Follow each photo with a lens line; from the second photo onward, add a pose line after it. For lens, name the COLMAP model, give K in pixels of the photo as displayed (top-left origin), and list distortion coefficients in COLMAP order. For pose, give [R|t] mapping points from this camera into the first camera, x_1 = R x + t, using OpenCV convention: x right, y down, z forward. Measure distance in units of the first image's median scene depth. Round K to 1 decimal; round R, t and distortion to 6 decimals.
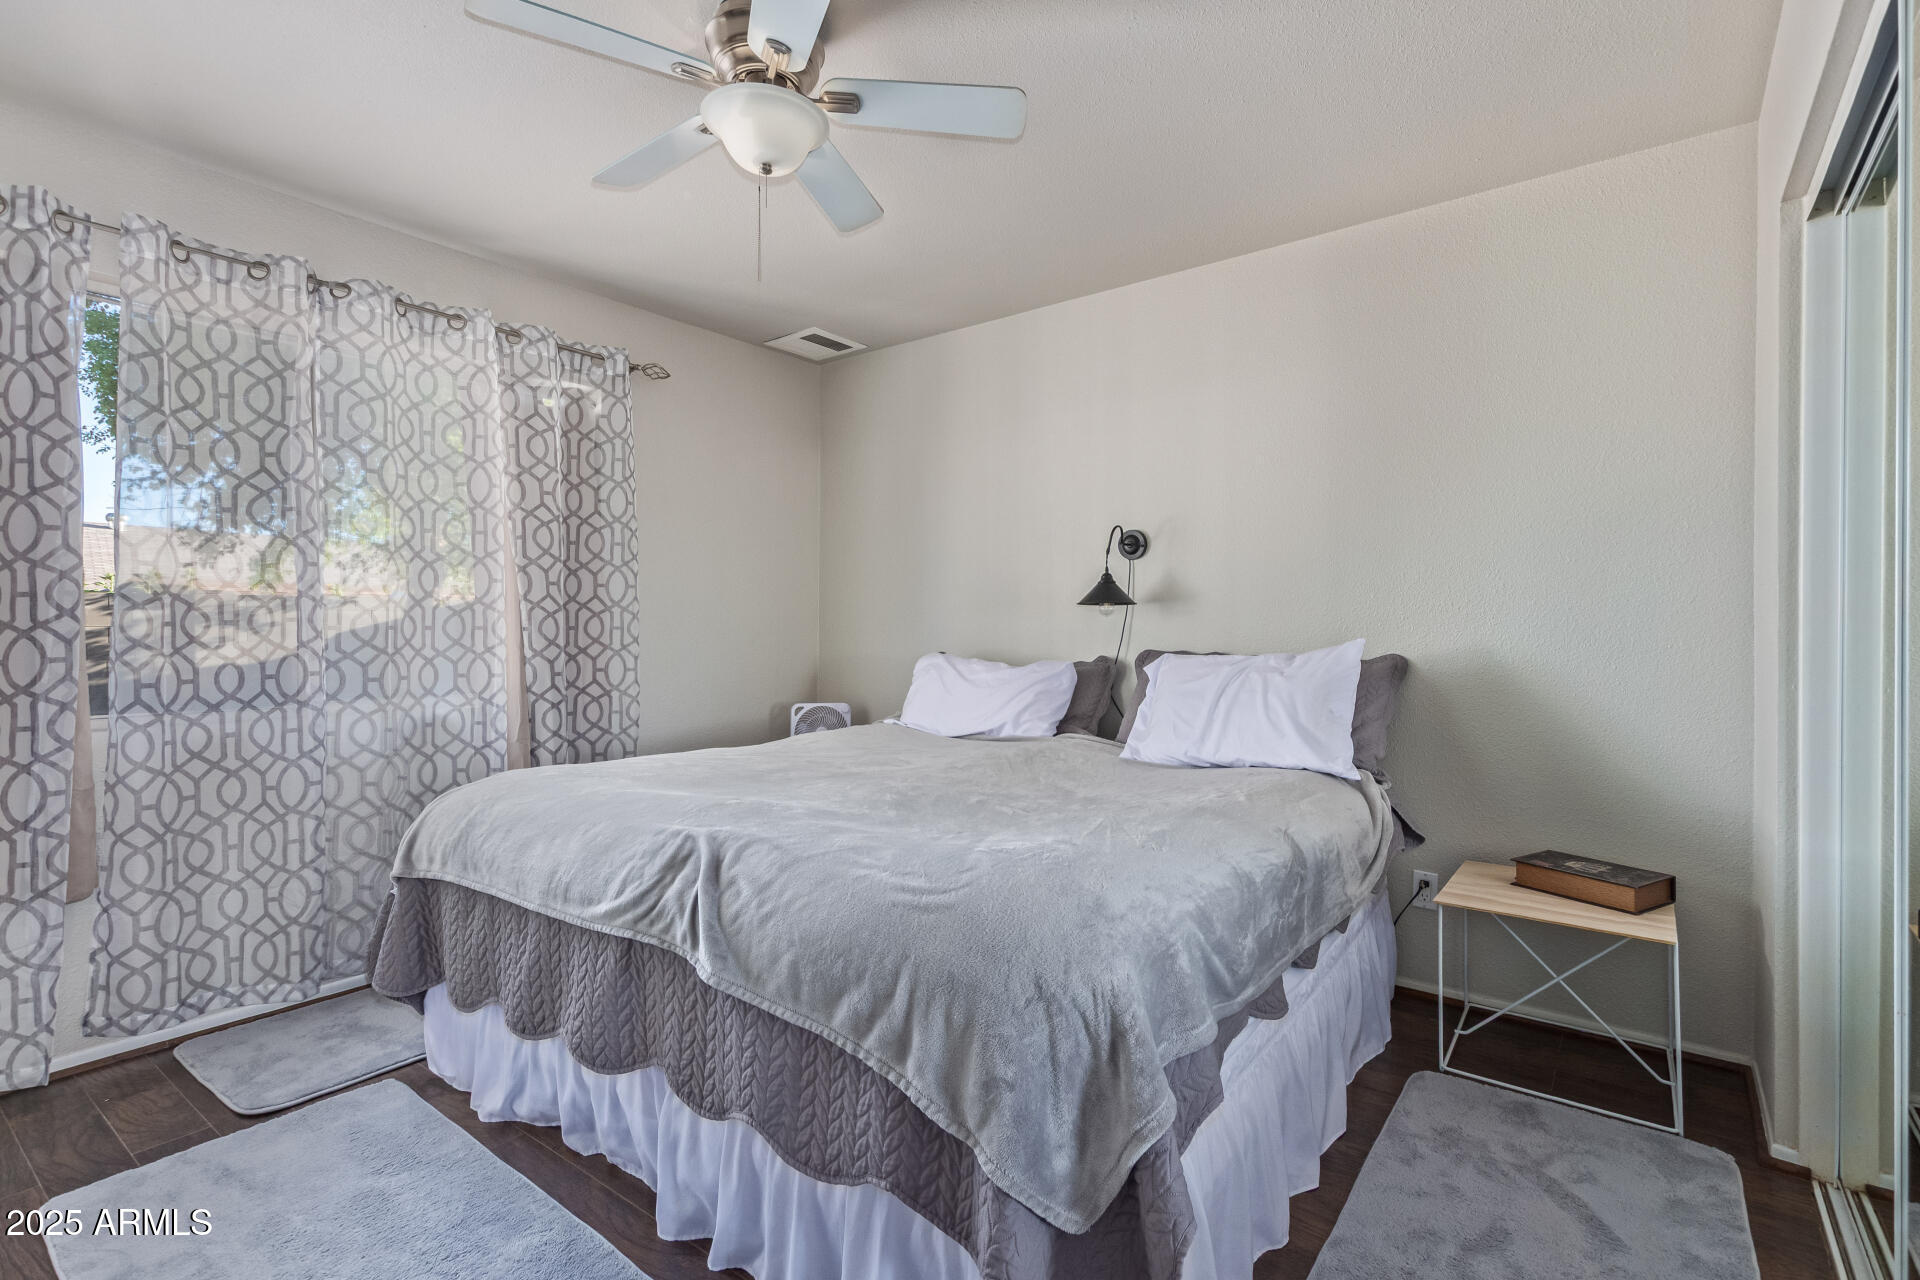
lens RADIAL K [[899.1, 0, 966.5], [0, 899.1, 639.4], [0, 0, 1]] dist [-0.017213, -0.001222]
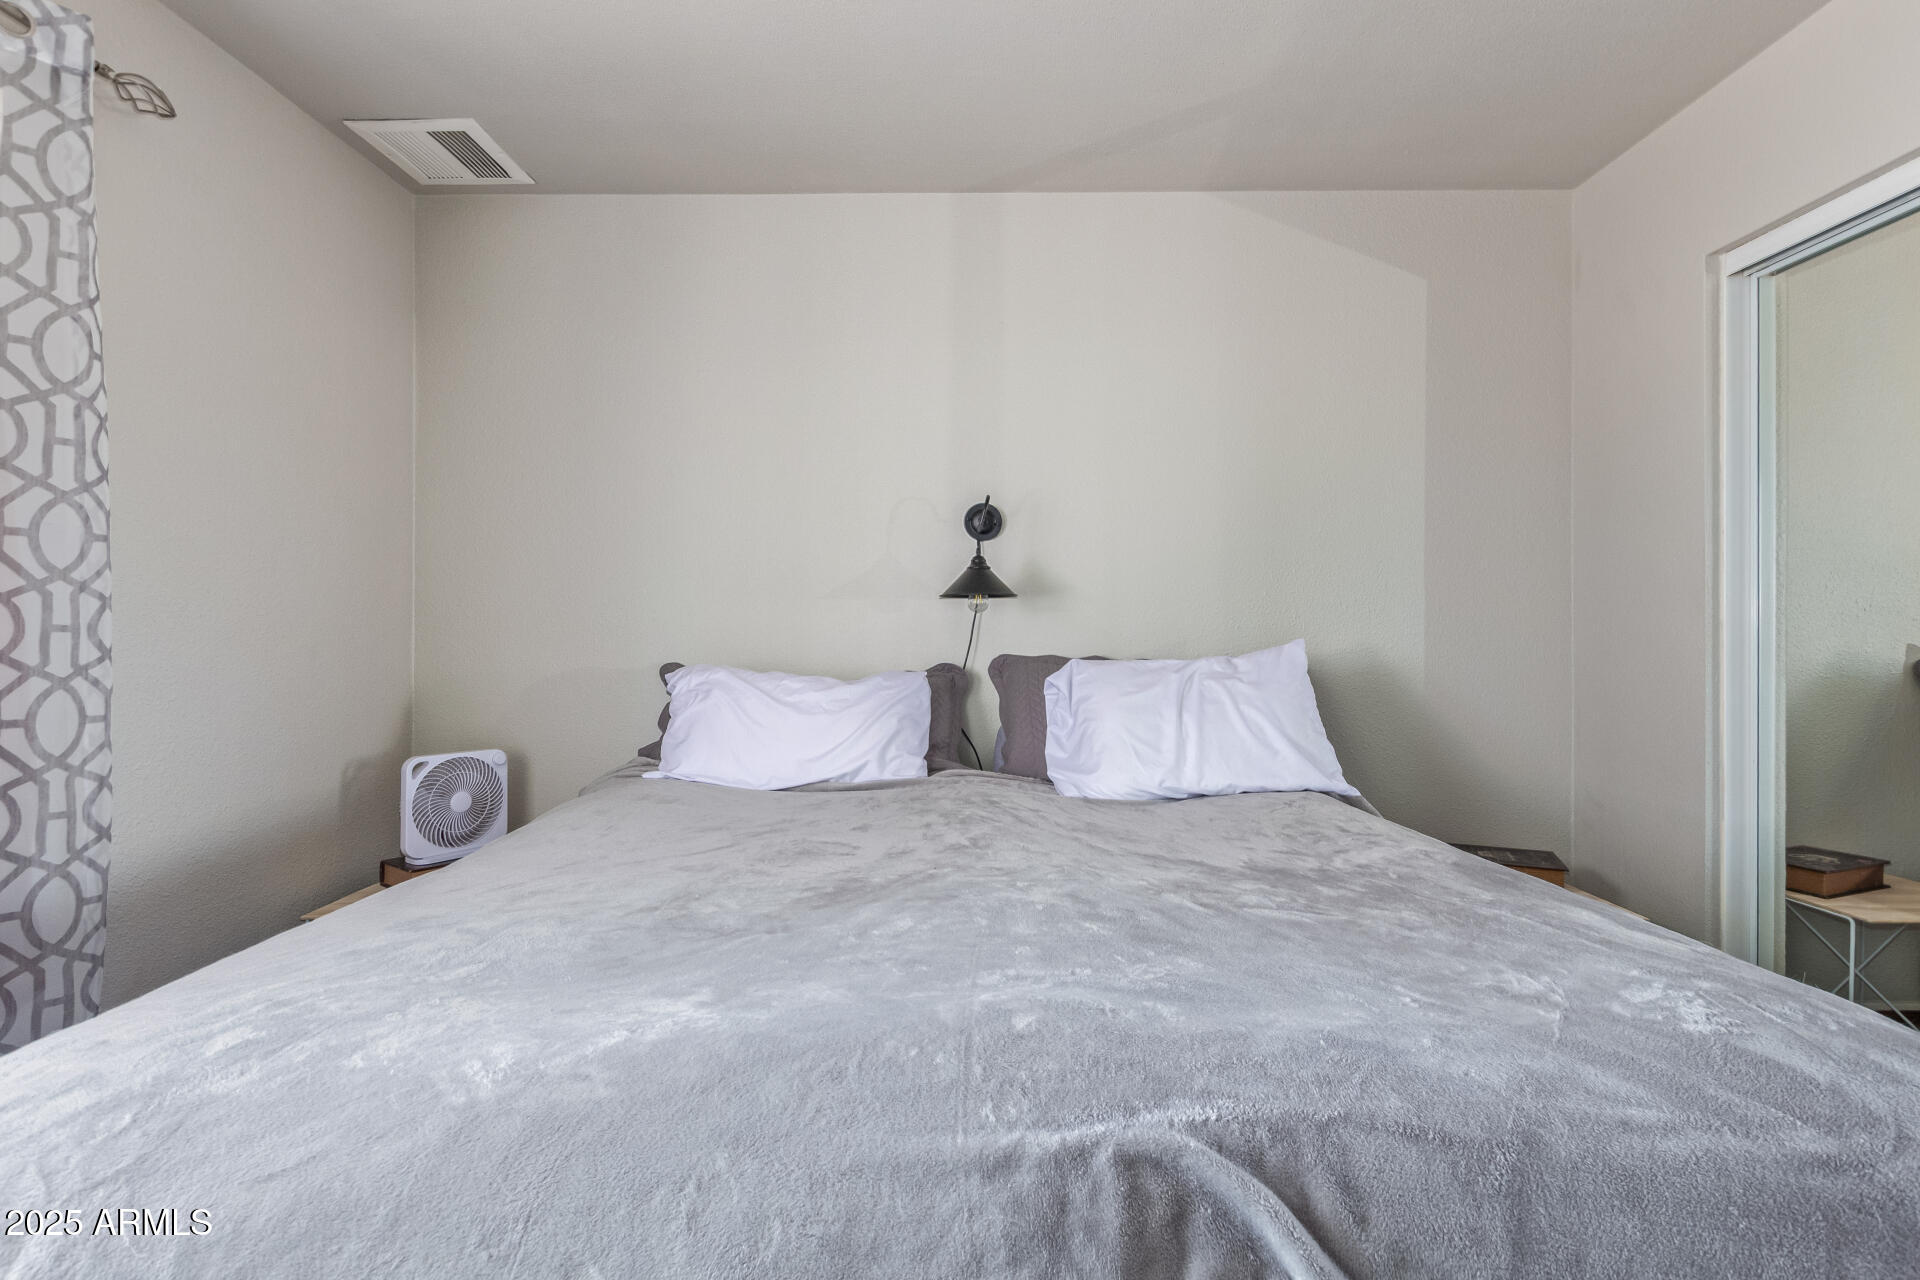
lens RADIAL K [[899.1, 0, 962.3], [0, 899.1, 635.3], [0, 0, 1]] dist [-0.017213, -0.001222]
pose [[0.790603, -0.007166, 0.612287, -0.305951], [0.007625, 0.999969, 0.001858, -0.006803], [-0.612281, 0.003200, 0.790634, 0.377229]]
